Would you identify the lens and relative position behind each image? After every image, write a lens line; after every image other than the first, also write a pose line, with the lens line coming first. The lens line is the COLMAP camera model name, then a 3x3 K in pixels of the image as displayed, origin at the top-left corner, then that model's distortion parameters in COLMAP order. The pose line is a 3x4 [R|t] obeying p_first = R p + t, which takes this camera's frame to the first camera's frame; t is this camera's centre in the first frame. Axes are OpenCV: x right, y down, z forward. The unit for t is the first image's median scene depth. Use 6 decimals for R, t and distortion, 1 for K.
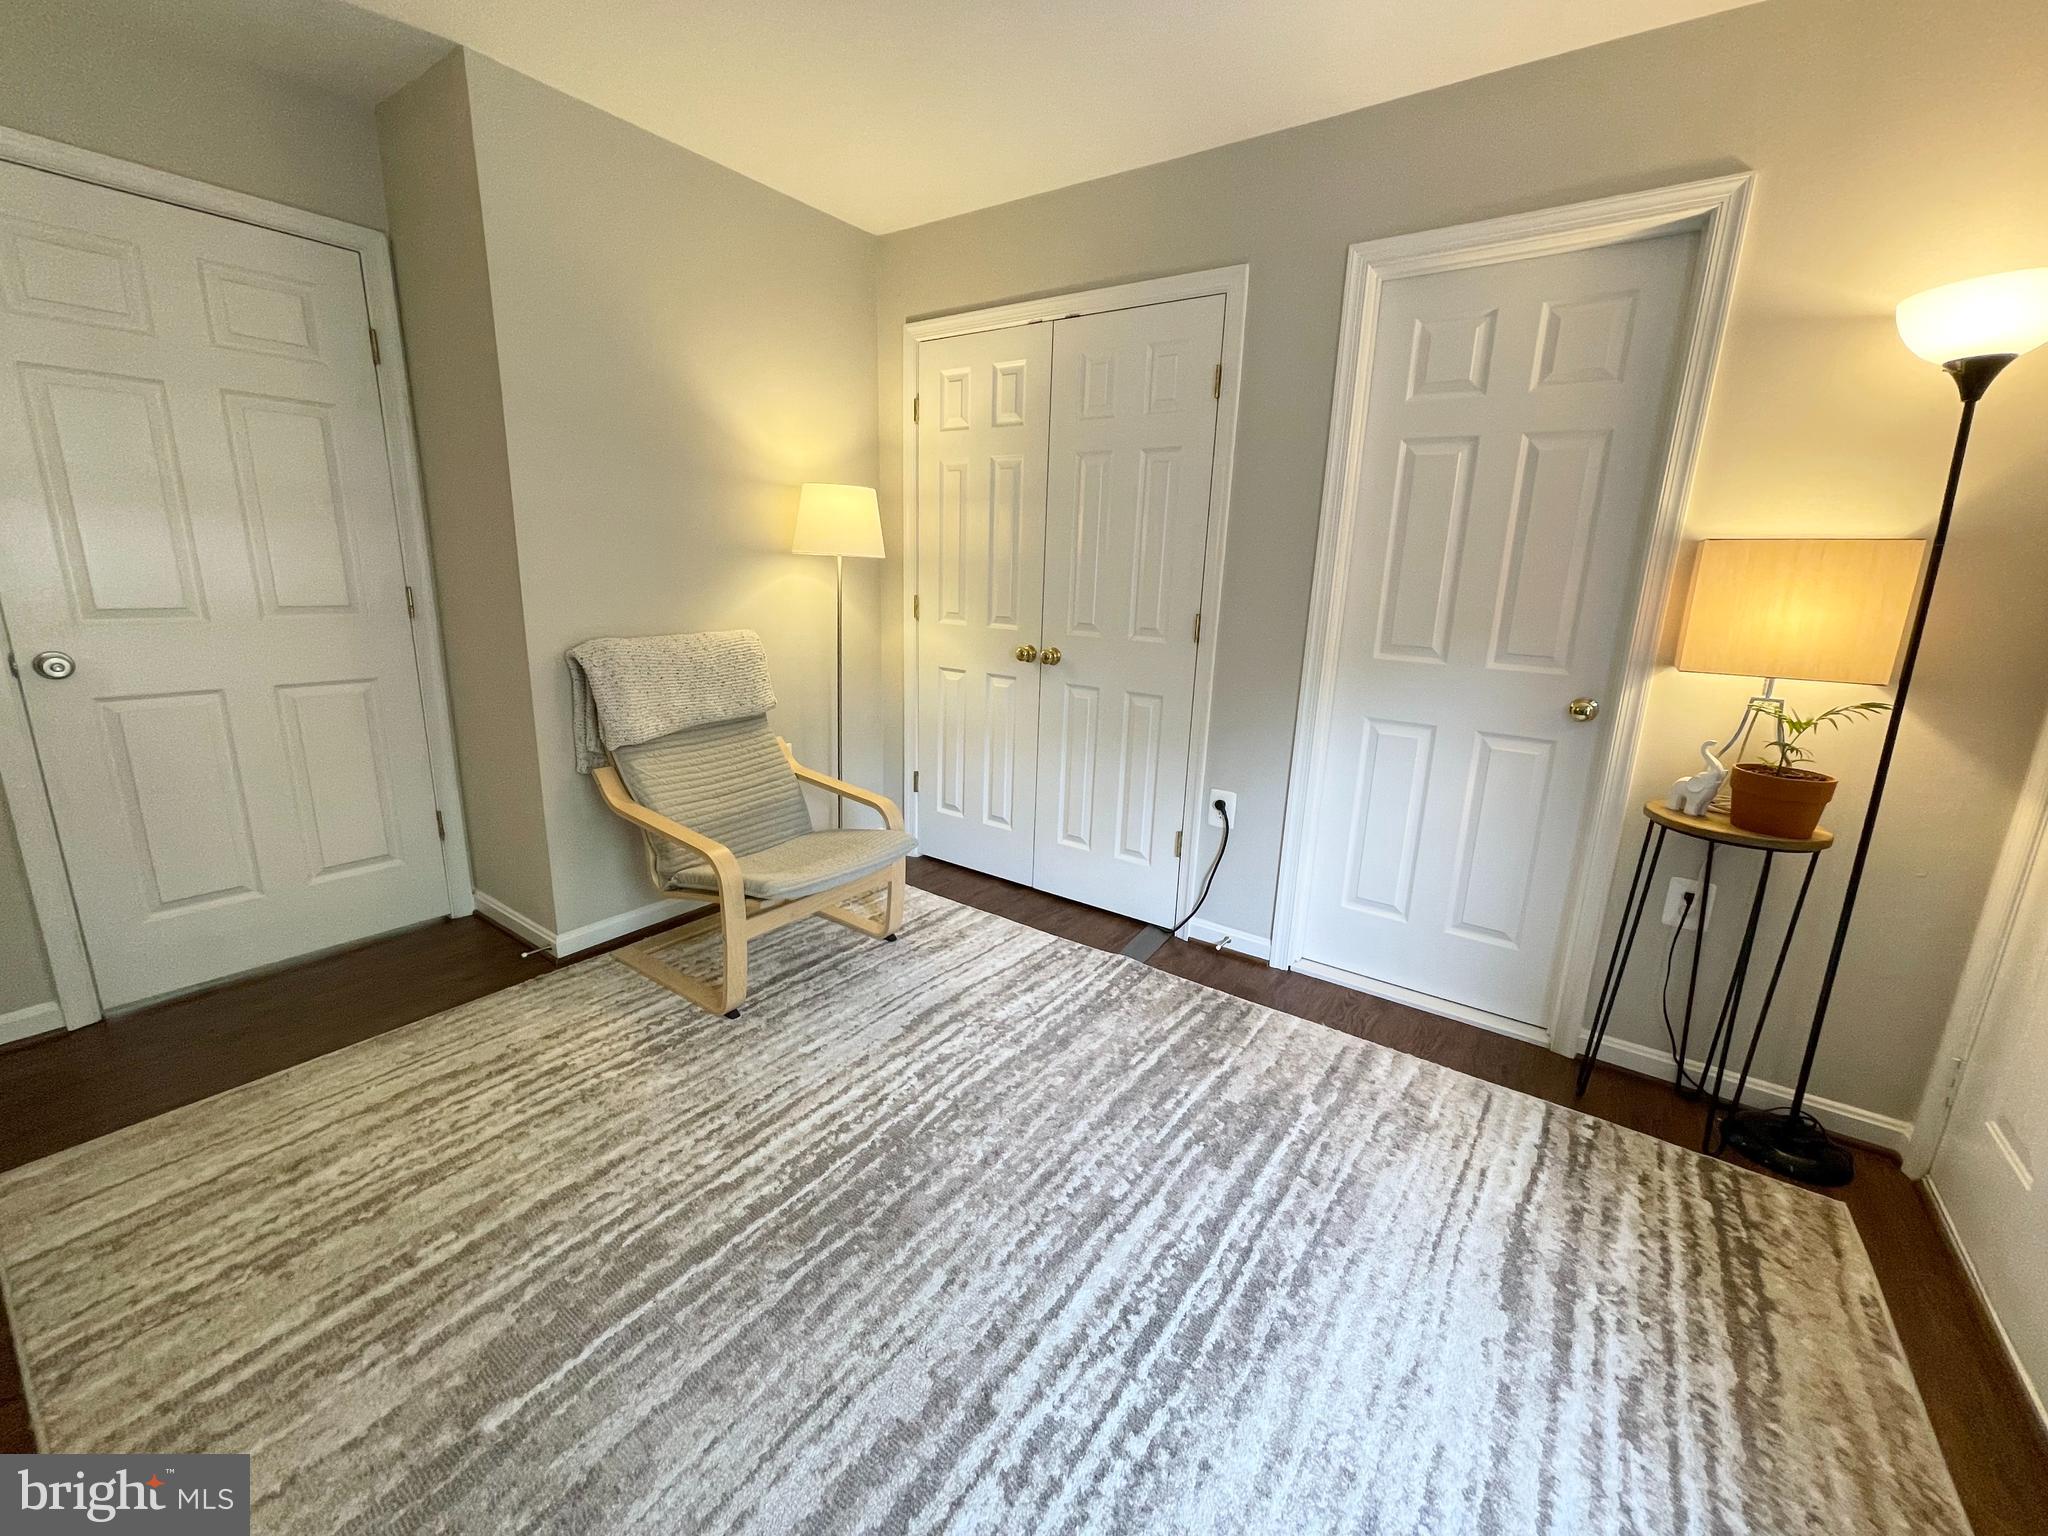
lens RADIAL K [[827.5, 0, 1027.4], [0, 827.5, 760.3], [0, 0, 1]] dist [-0.005606, 0.002734]
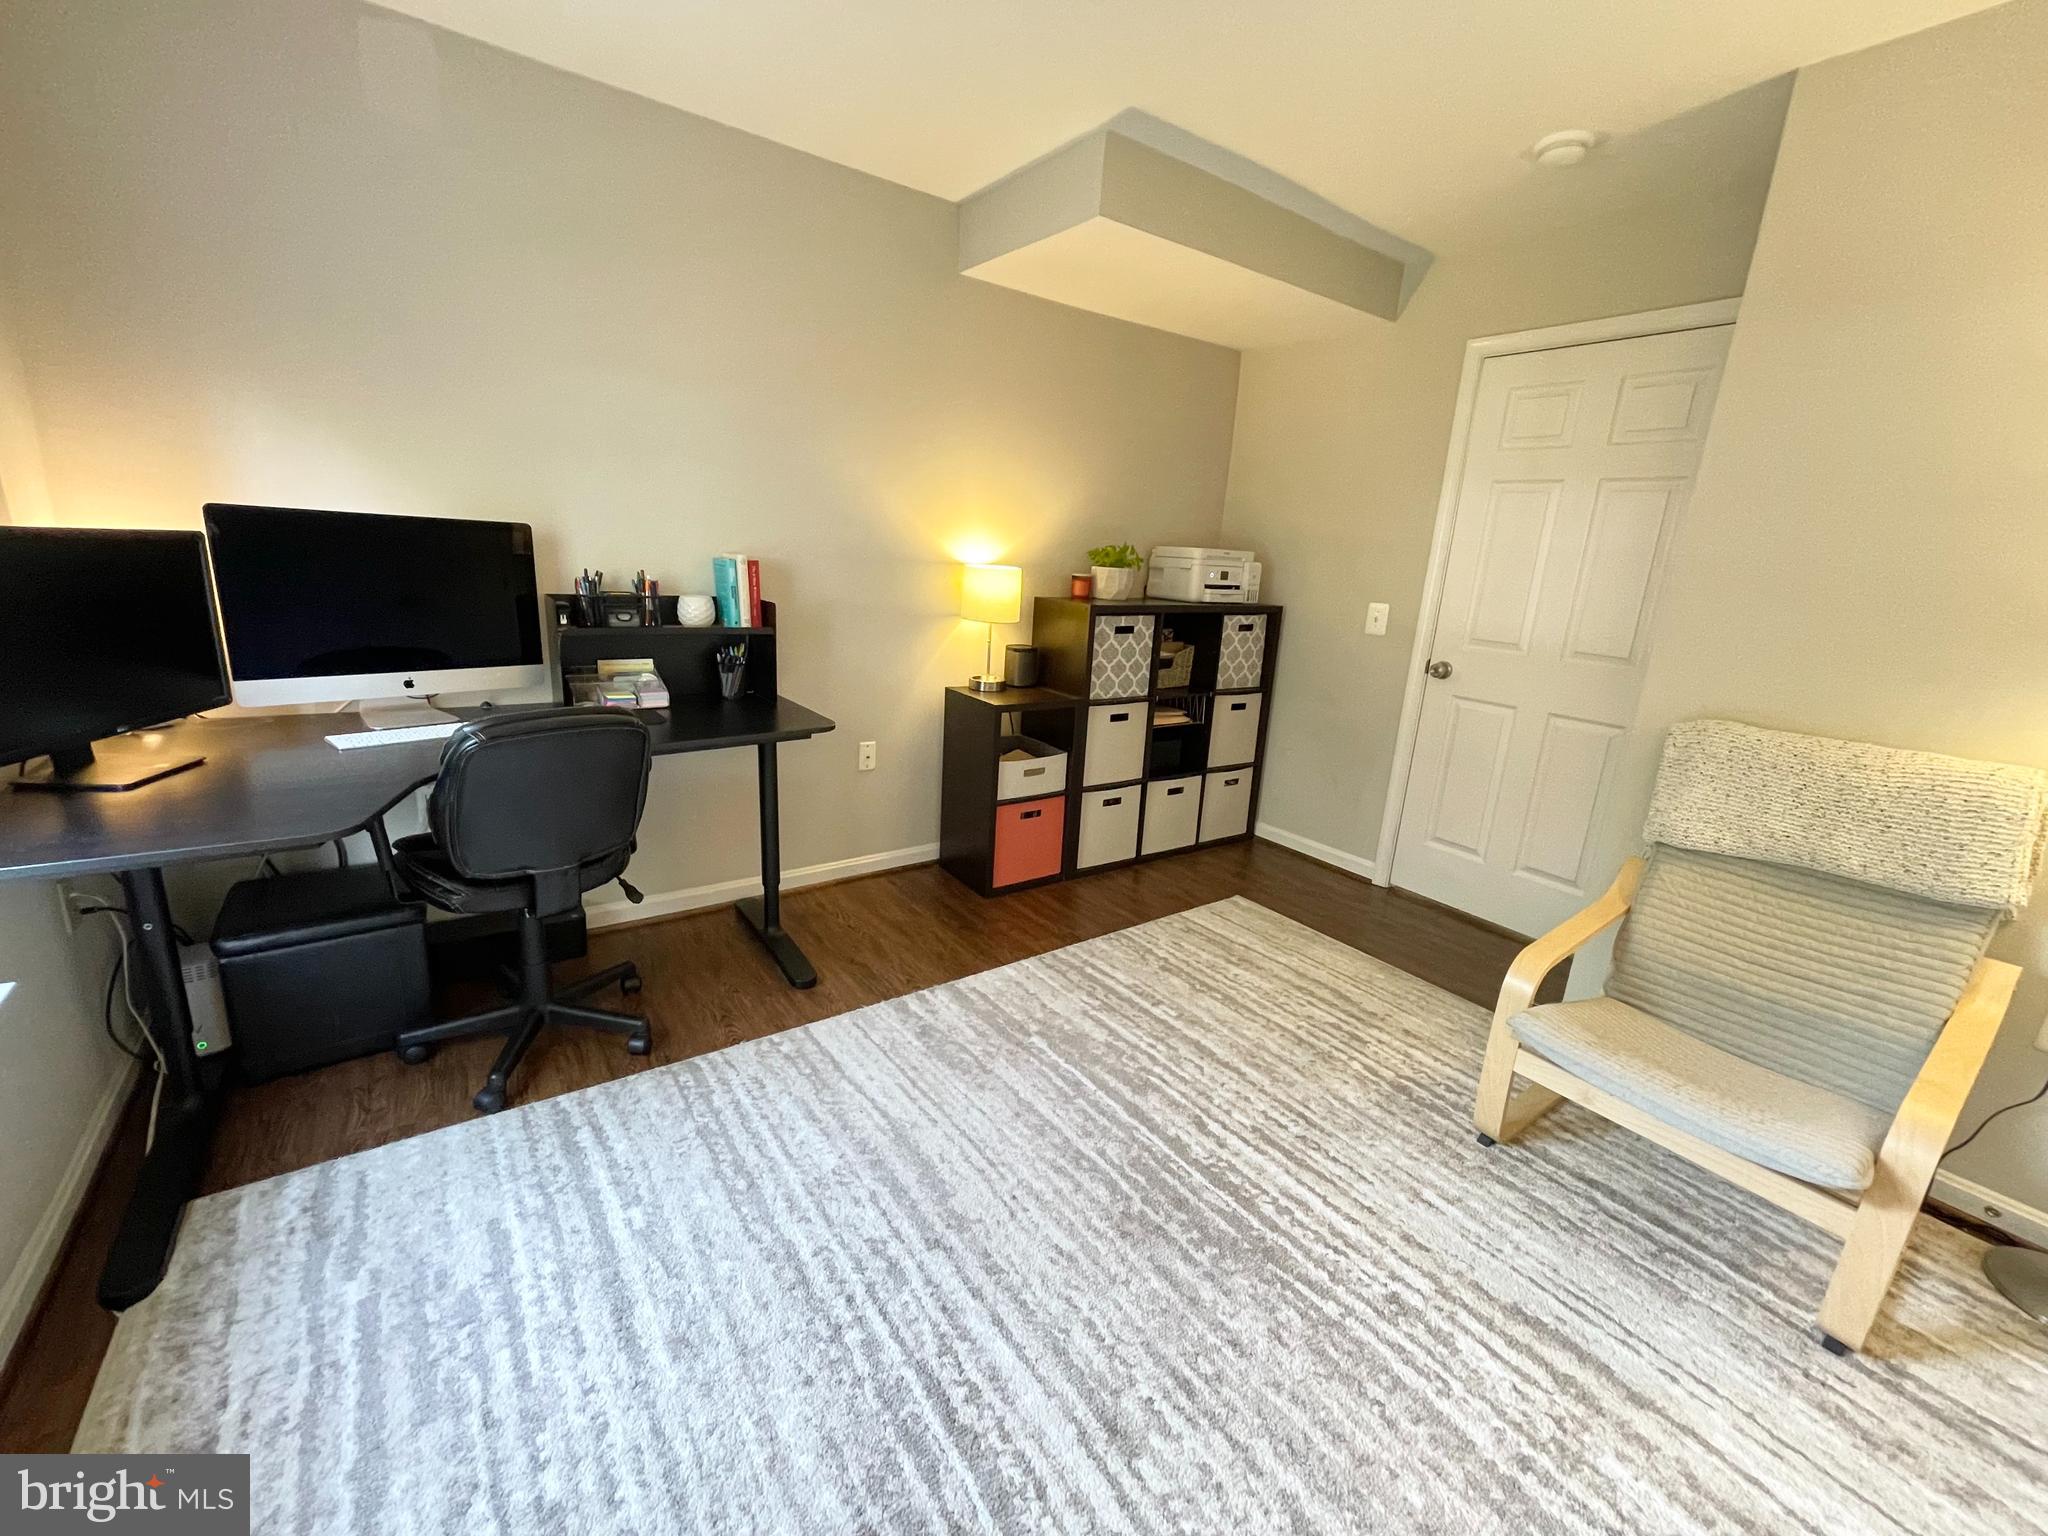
lens RADIAL K [[825.0, 0, 1027.7], [0, 825.0, 761.3], [0, 0, 1]] dist [-0.004294, 0.002330]
pose [[-0.317697, 0.190337, -0.928892, 0.620317], [-0.288464, 0.913809, 0.285906, -0.191239], [0.903248, 0.358784, -0.235408, 0.770966]]
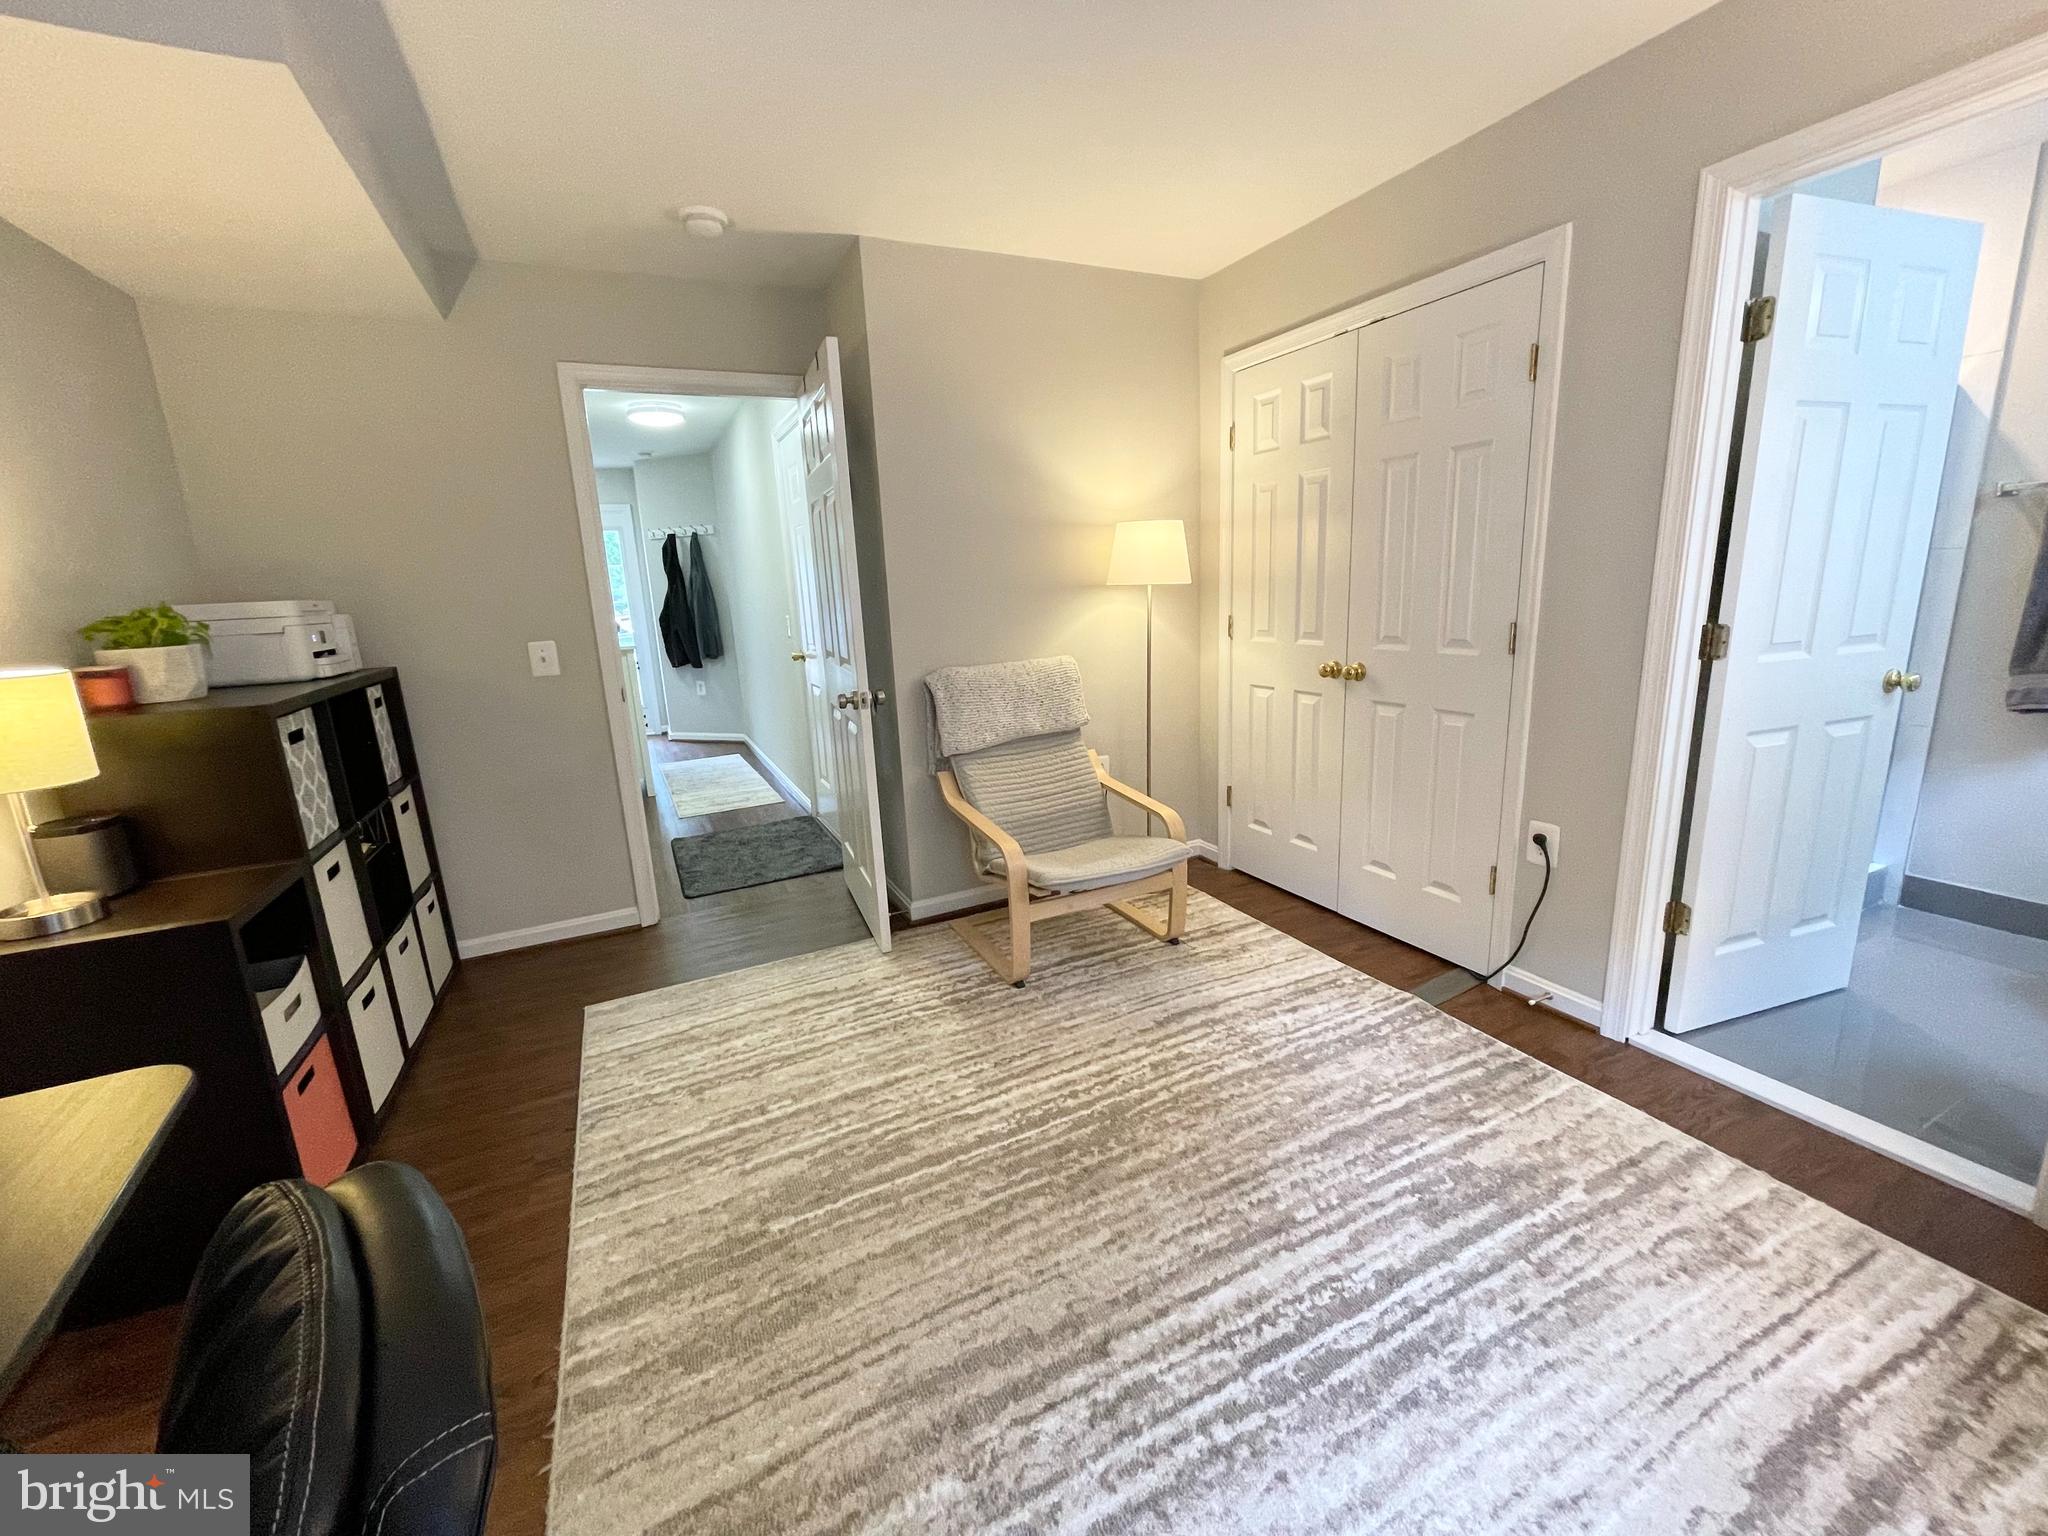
lens RADIAL K [[827.5, 0, 1027.4], [0, 827.5, 760.3], [0, 0, 1]] dist [-0.005606, 0.002734]
pose [[0.877016, 0.029337, -0.479565, 0.252633], [-0.036792, 0.999304, -0.006151, -0.005861], [0.479051, 0.023039, 0.877485, -0.039217]]
